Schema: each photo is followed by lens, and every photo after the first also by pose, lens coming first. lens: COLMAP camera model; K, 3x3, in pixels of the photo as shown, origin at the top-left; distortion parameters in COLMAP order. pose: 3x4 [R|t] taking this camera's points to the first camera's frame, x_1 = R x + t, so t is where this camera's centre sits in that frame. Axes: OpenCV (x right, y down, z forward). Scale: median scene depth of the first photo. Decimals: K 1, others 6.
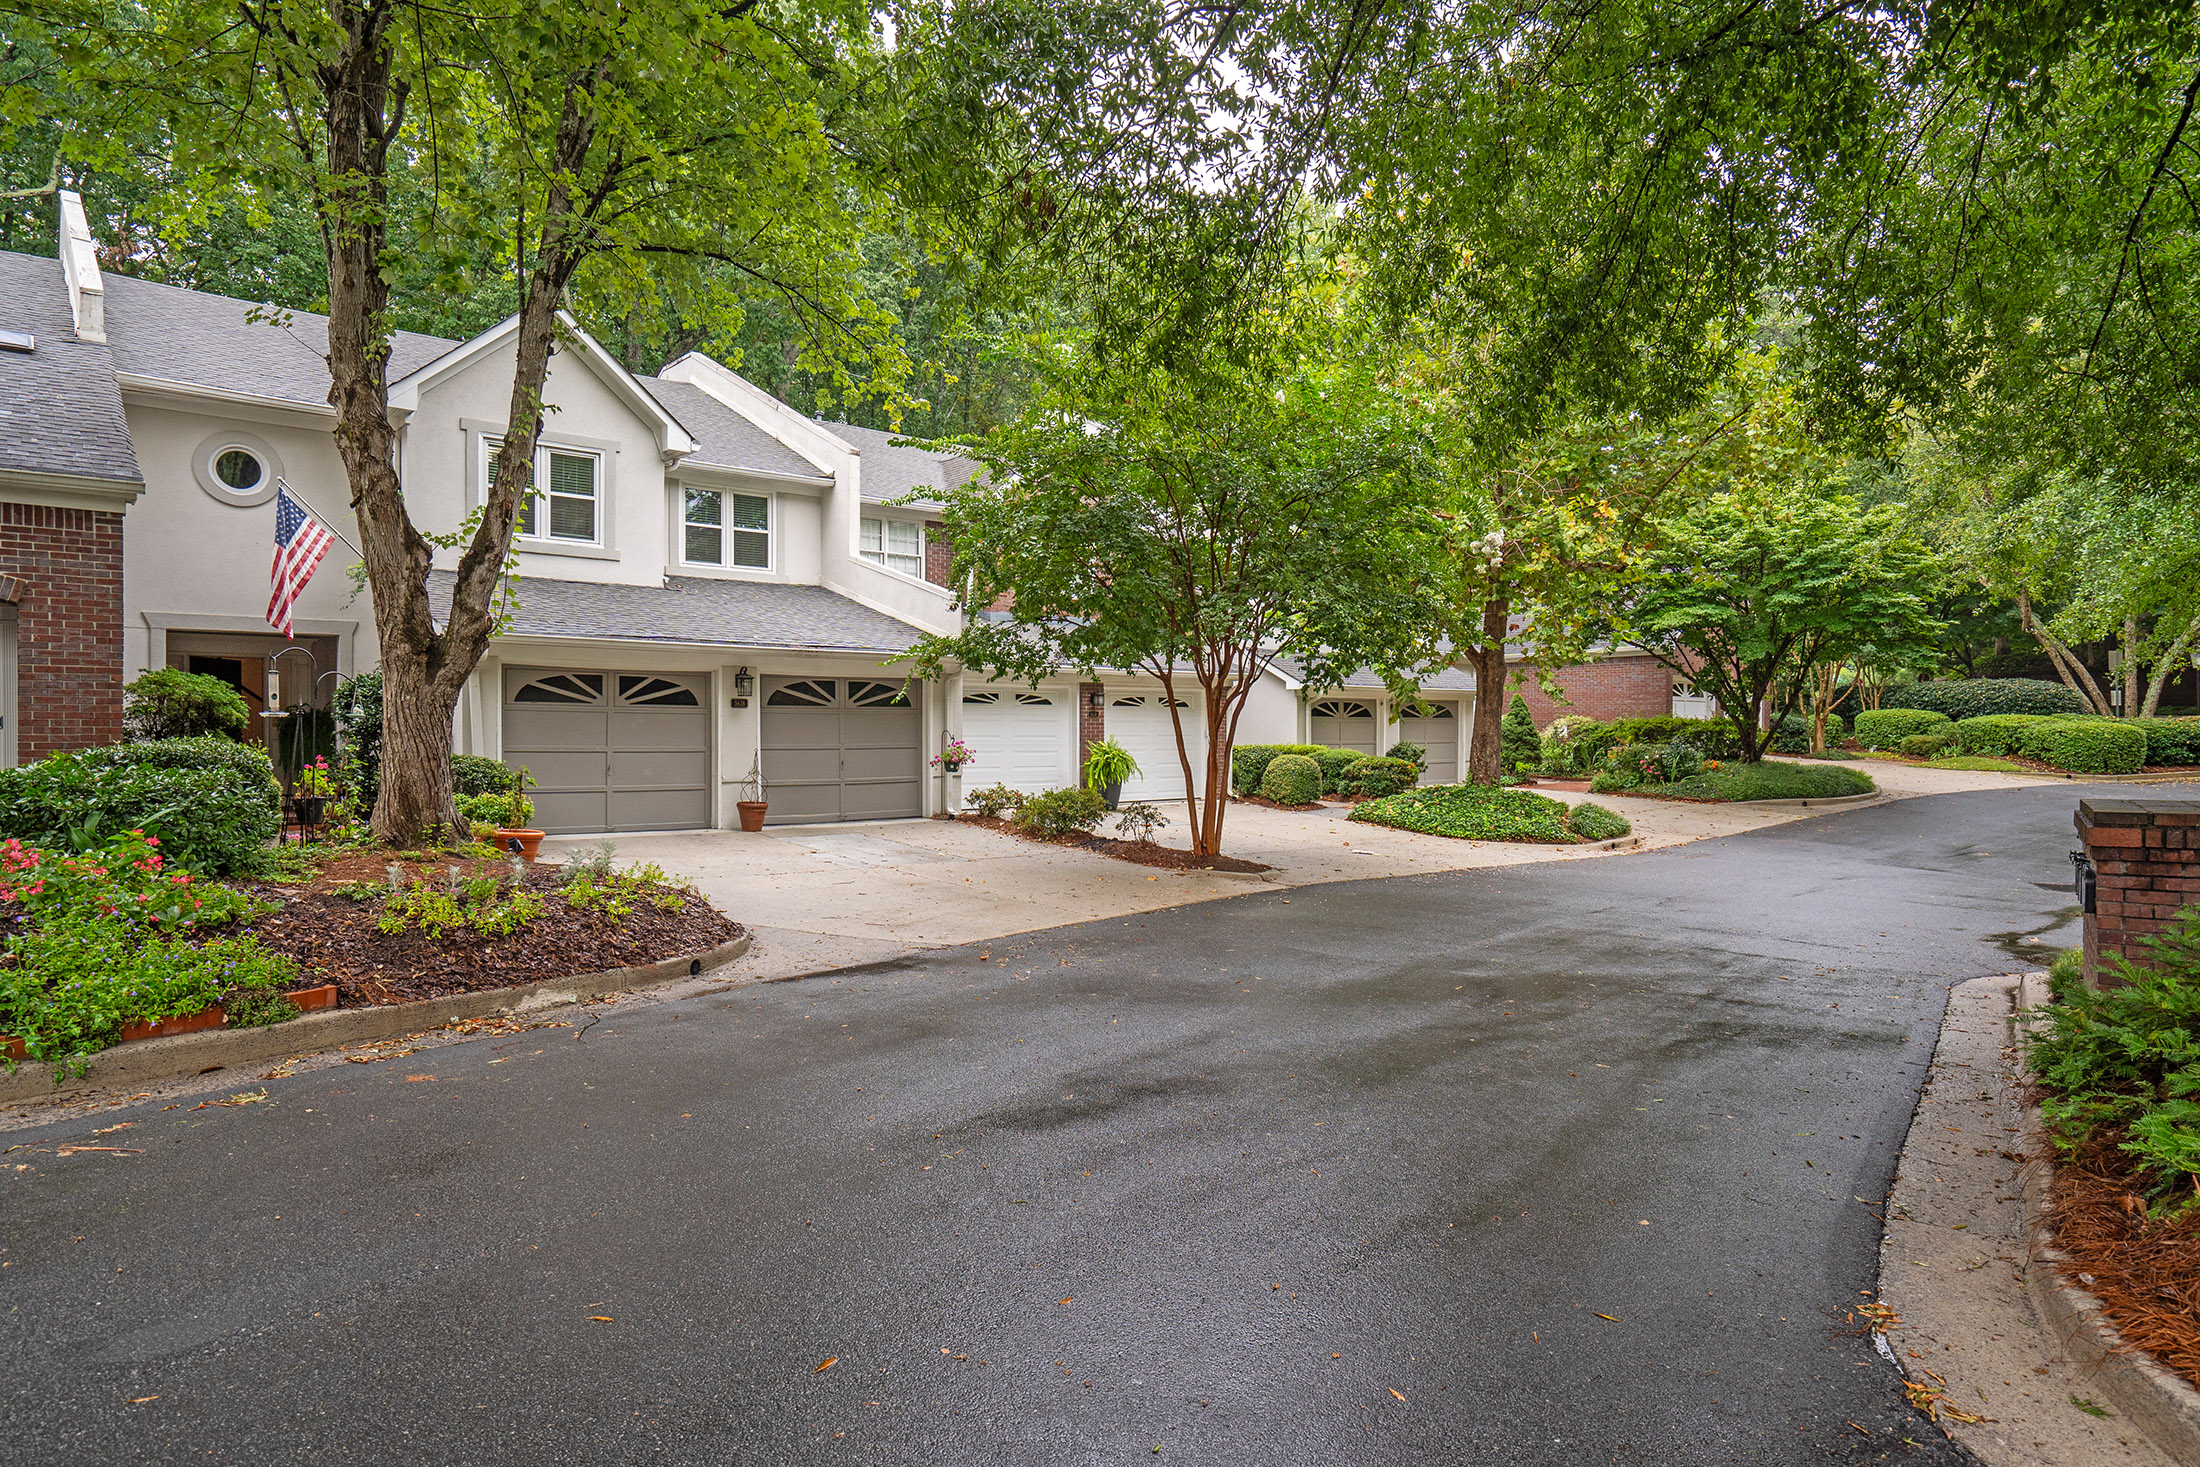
lens RADIAL K [[1295.7, 0, 1105.7], [0, 1295.7, 728.6], [0, 0, 1]] dist [0.004582, 0.016062]
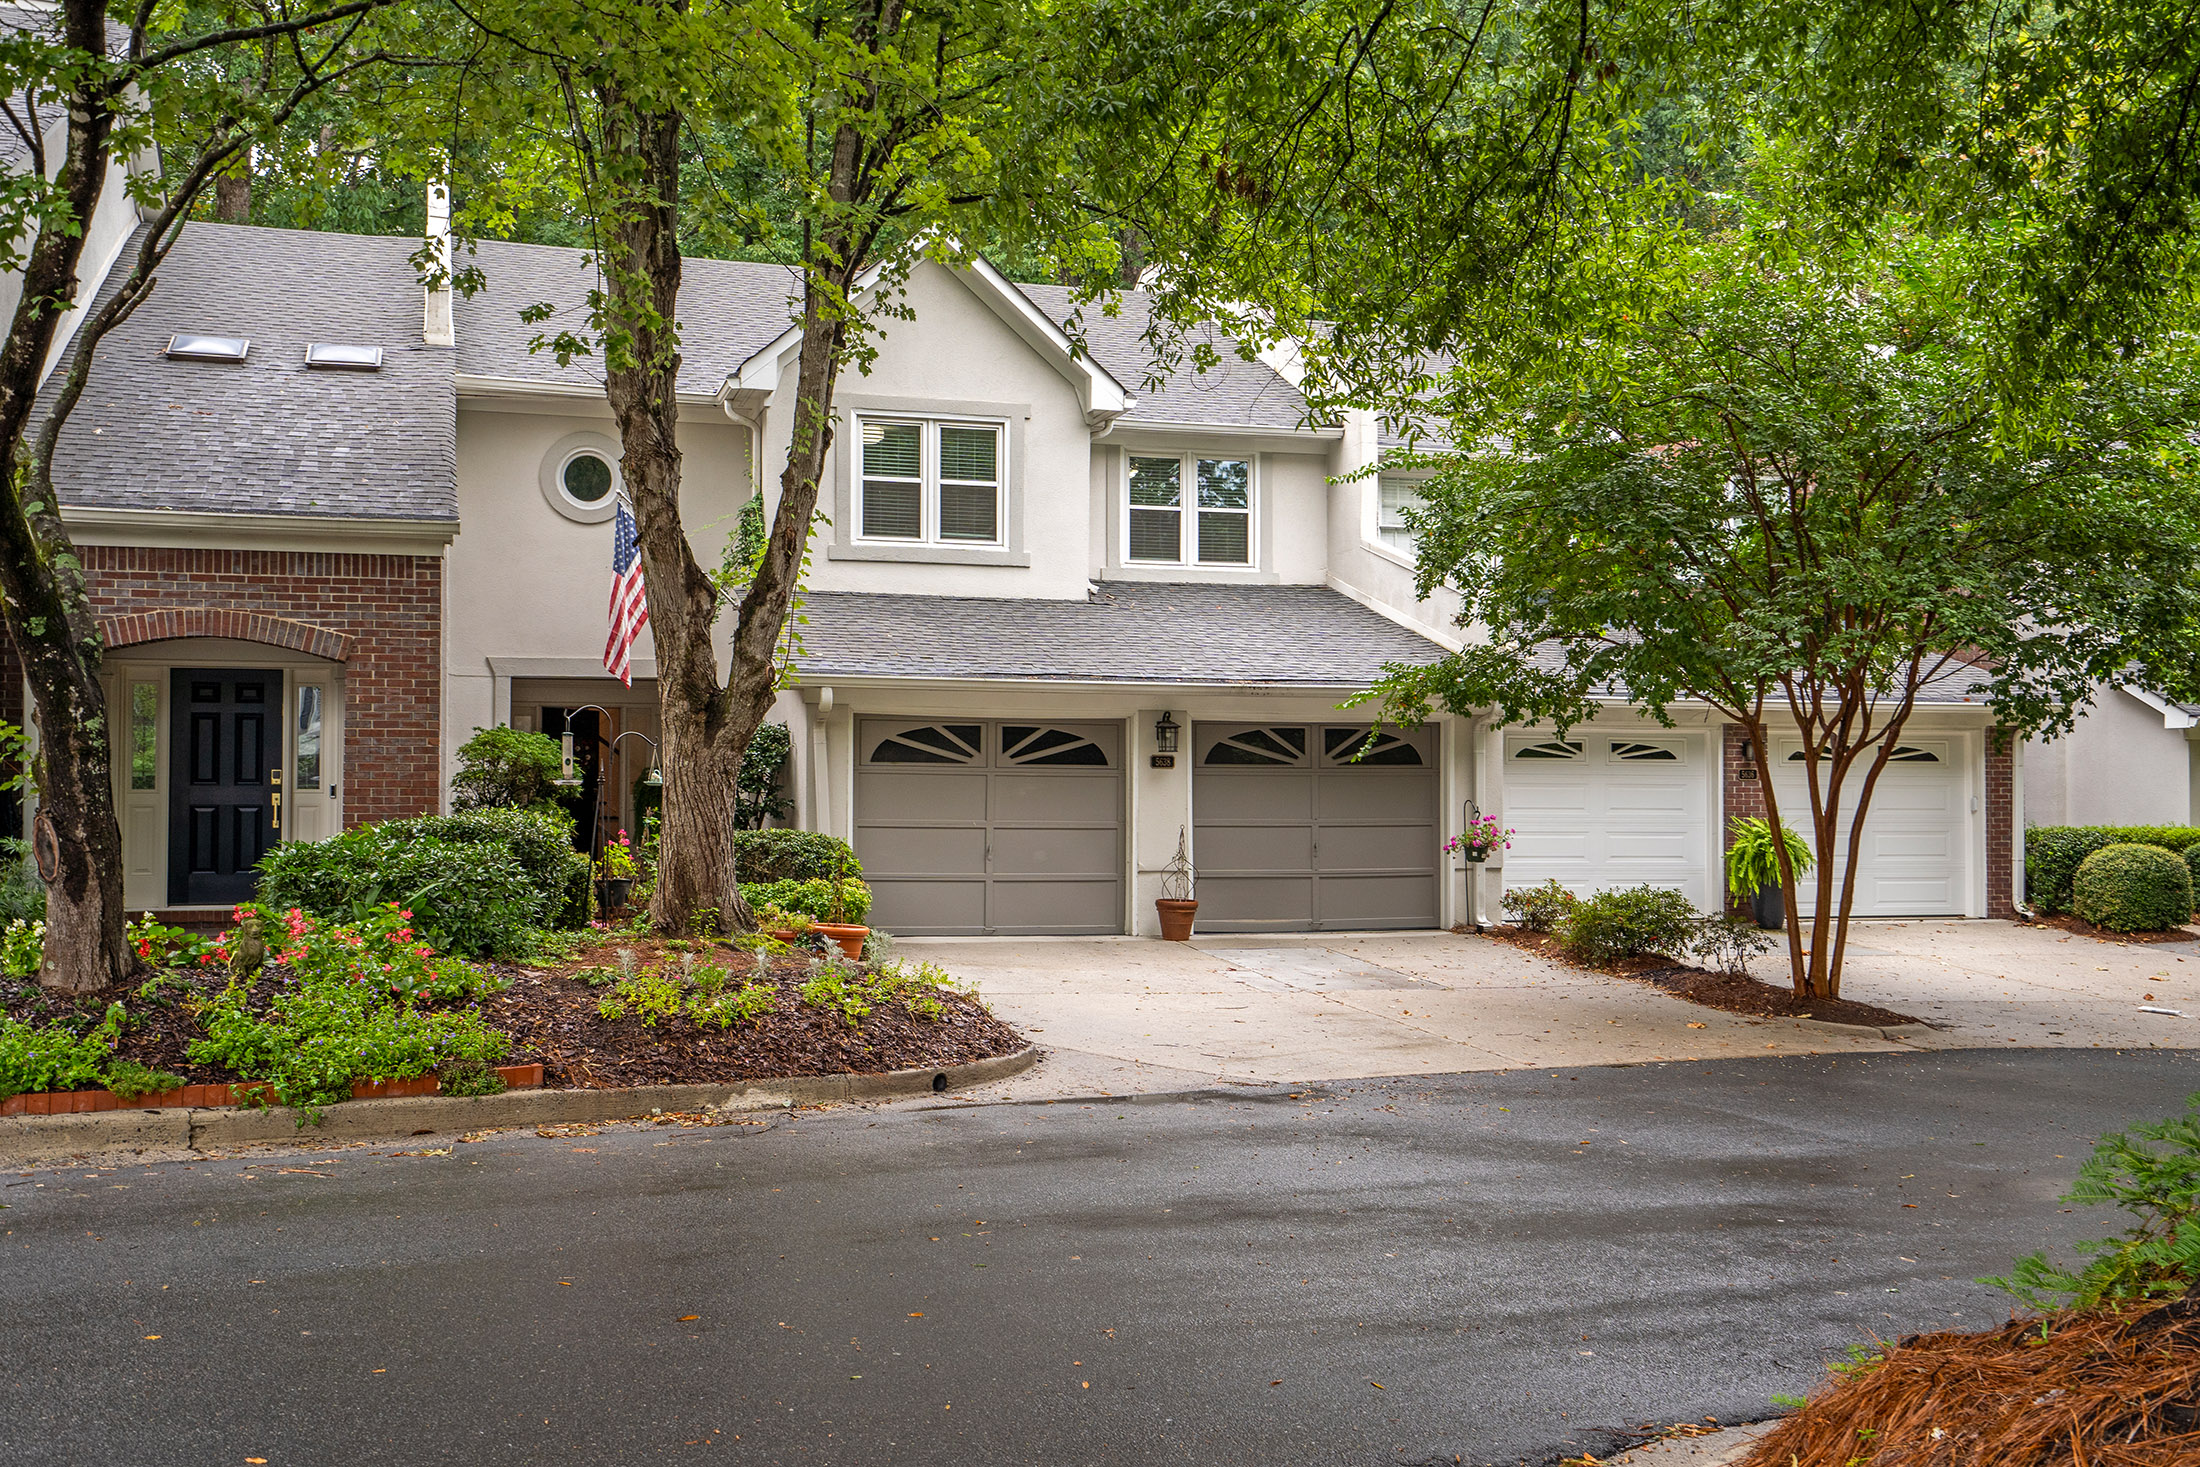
lens RADIAL K [[2219.4, 0, 1100.7], [0, 2219.4, 731.2], [0, 0, 1]] dist [0.086597, 0.000000]
pose [[0.917670, -0.010559, -0.397204, 0.268301], [-0.000456, 0.999618, -0.027625, -0.003653], [0.397344, 0.025532, 0.917315, -0.220420]]
